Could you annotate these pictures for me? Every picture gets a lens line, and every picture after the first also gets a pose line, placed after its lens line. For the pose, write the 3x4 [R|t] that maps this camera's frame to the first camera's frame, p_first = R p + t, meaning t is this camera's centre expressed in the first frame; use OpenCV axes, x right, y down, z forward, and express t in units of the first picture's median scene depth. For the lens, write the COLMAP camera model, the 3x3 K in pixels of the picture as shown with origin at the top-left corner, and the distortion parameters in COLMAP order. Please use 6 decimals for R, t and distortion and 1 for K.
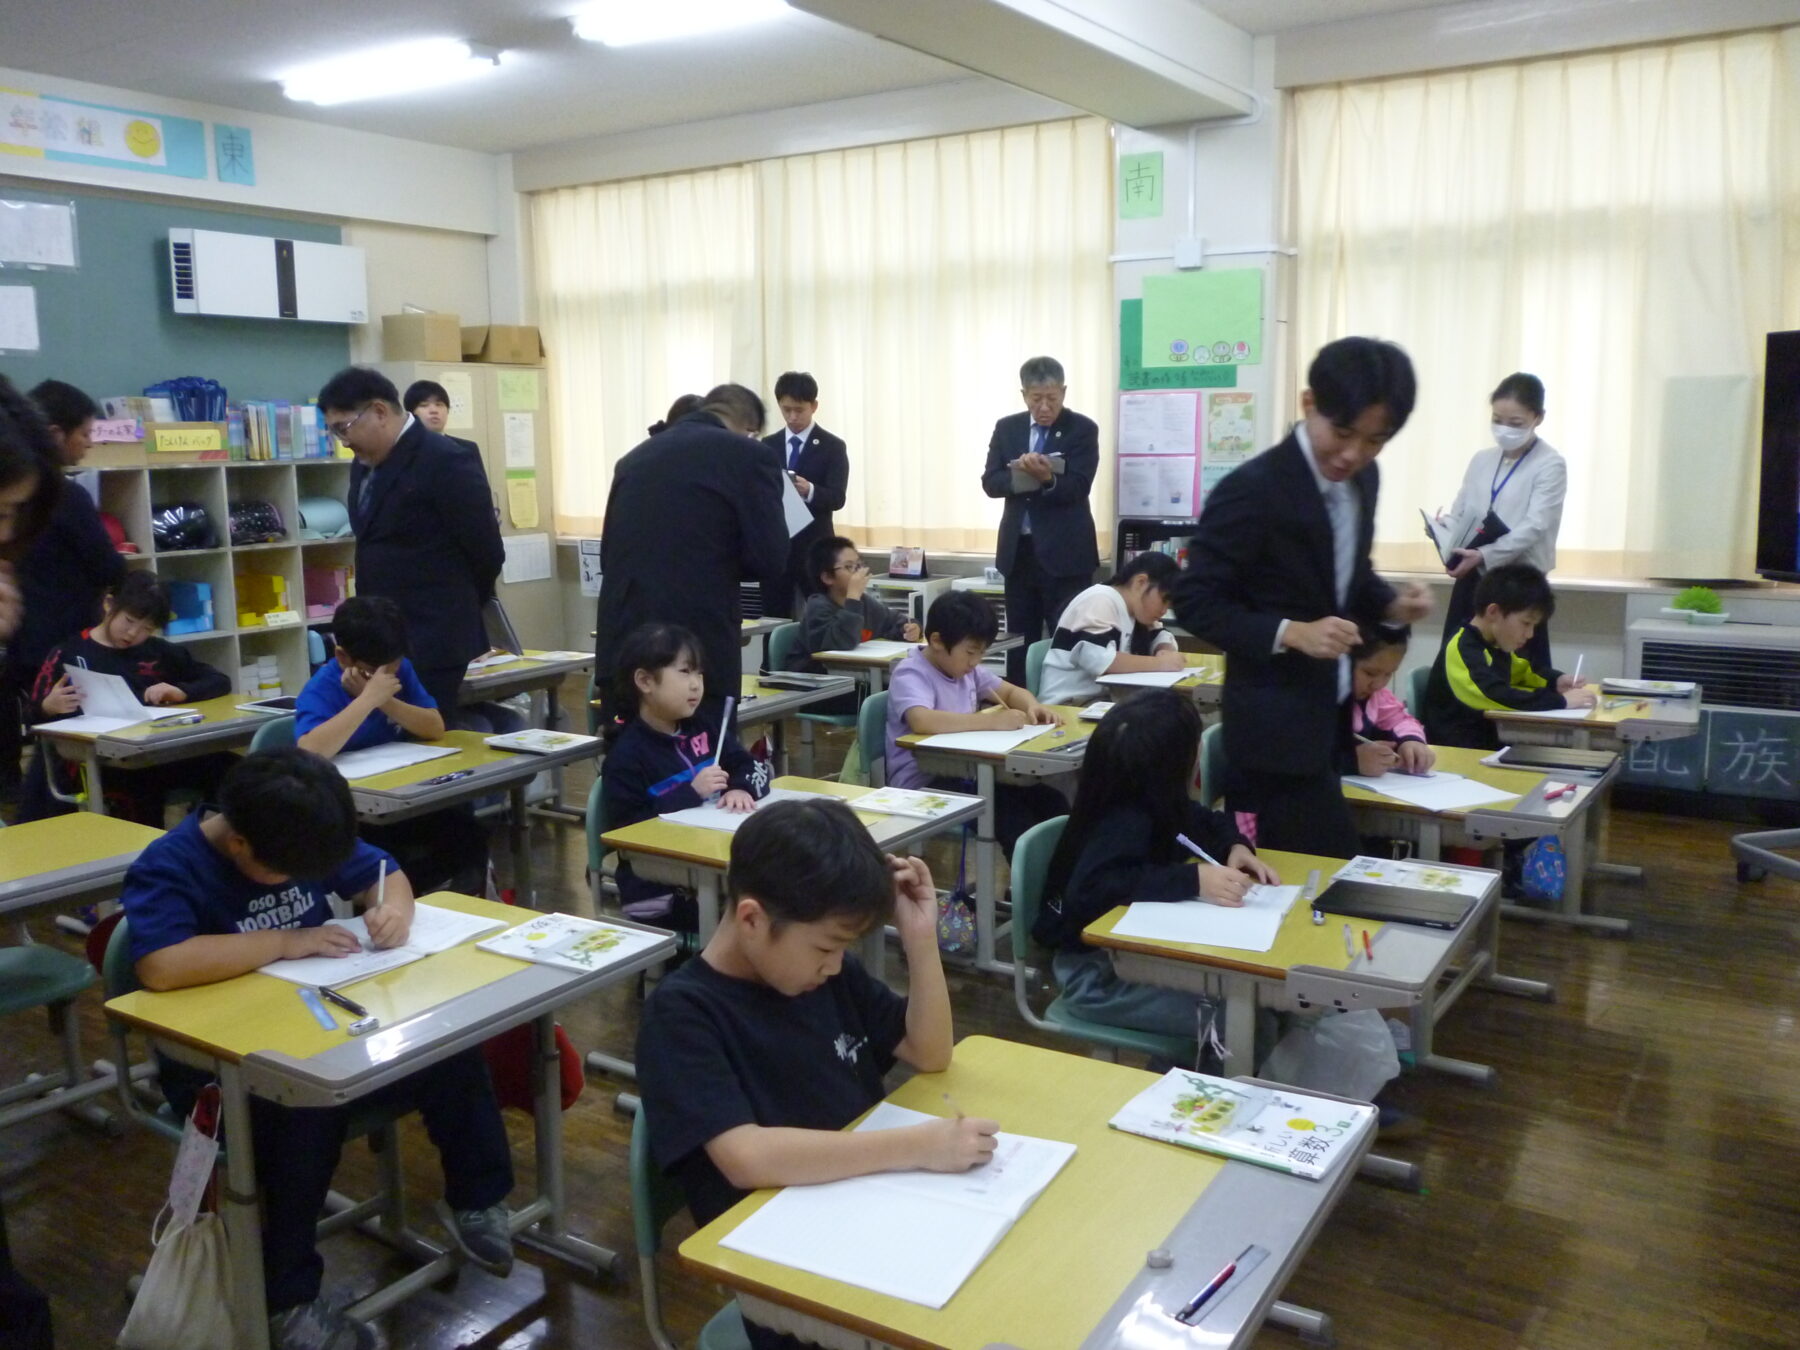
lens RADIAL K [[1556.3, 0, 900.0], [0, 1556.3, 675.0], [0, 0, 1]] dist [0.008341, 0.000397]
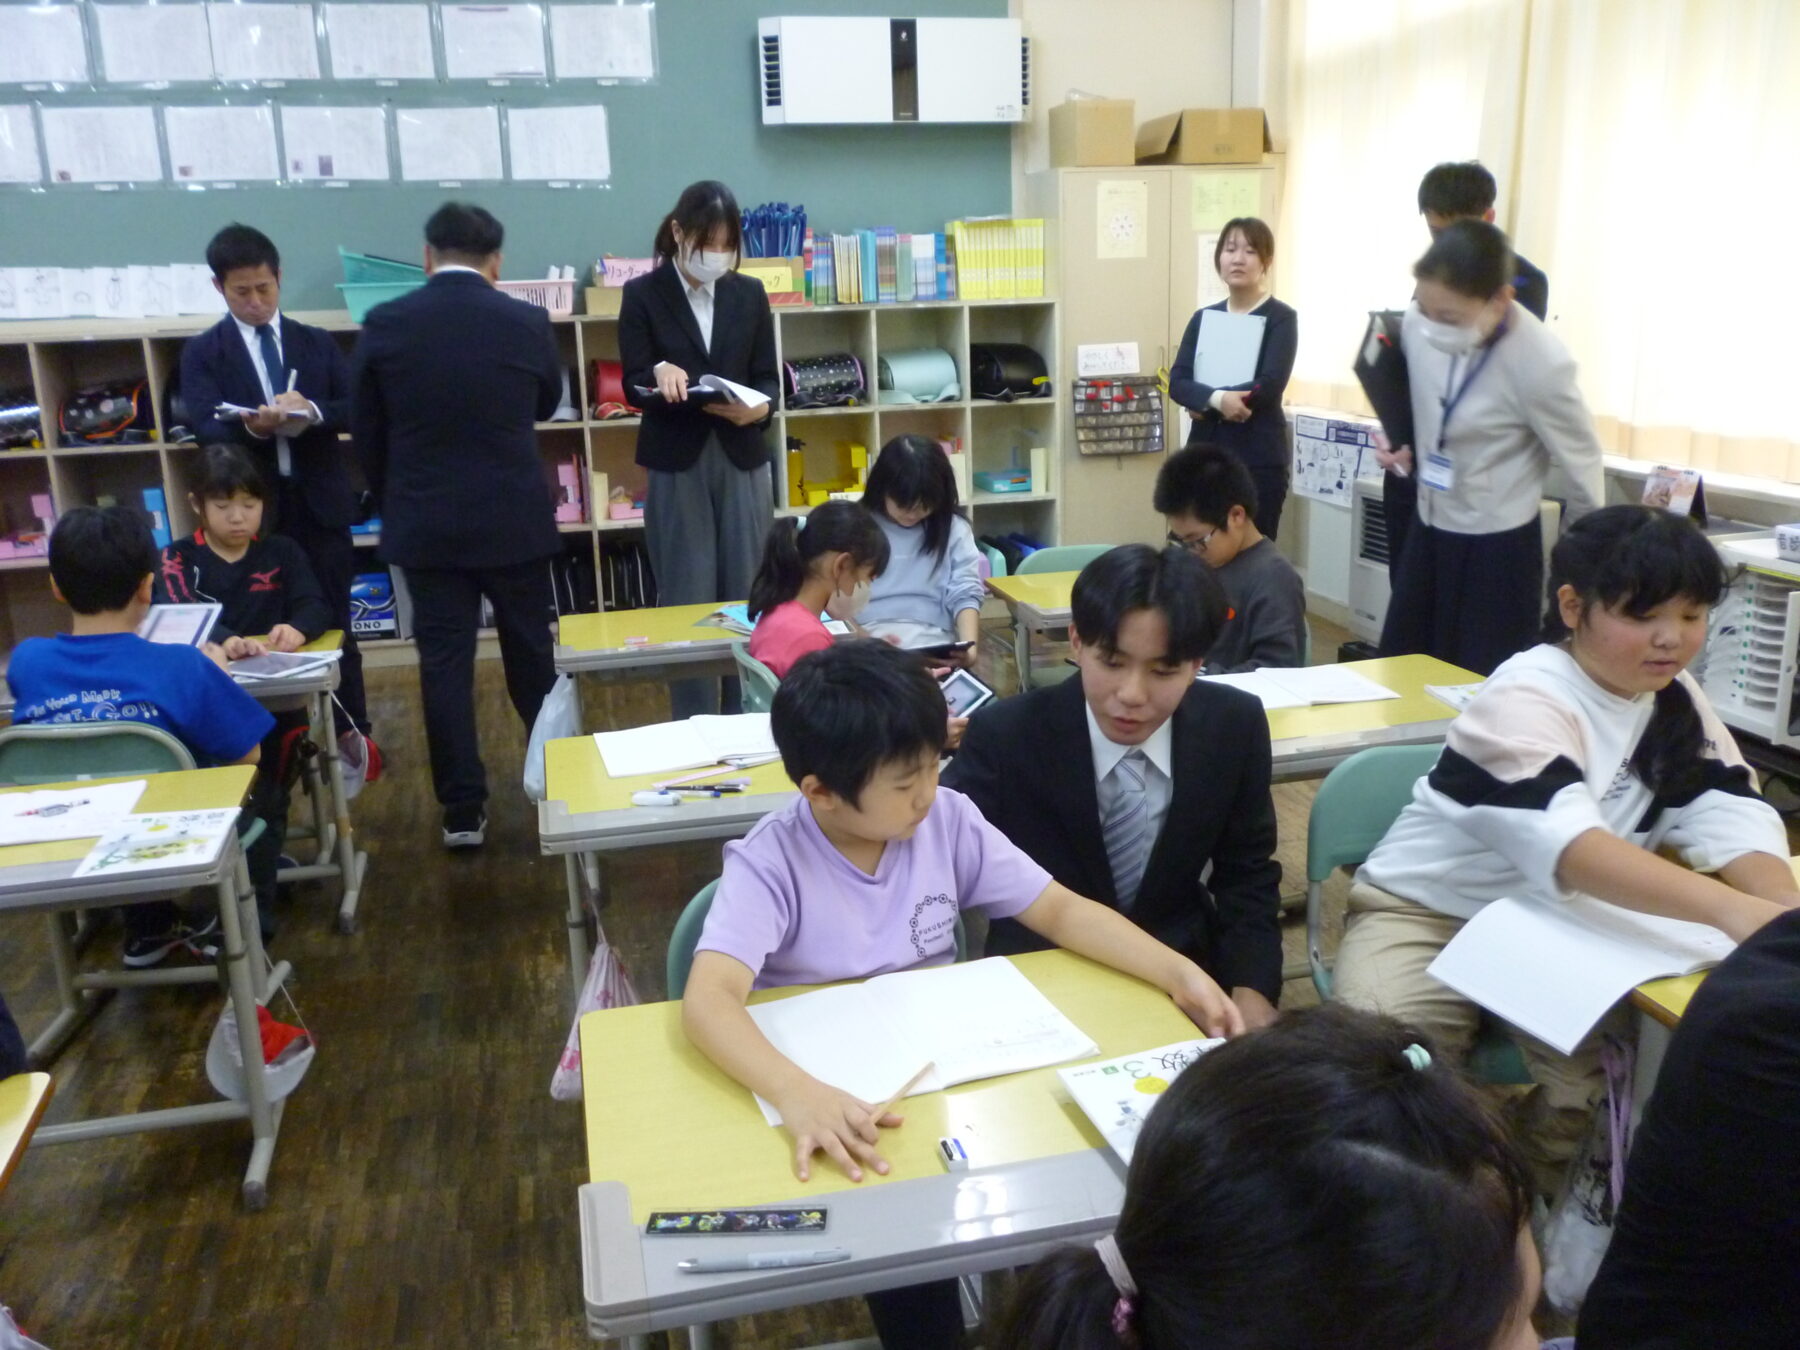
lens RADIAL K [[1556.3, 0, 900.0], [0, 1556.3, 675.0], [0, 0, 1]] dist [0.008341, 0.000397]
pose [[0.718028, 0.162566, -0.676763, 0.194599], [-0.088534, 0.985775, 0.142862, -0.065410], [0.690361, -0.042662, 0.722206, 0.423281]]
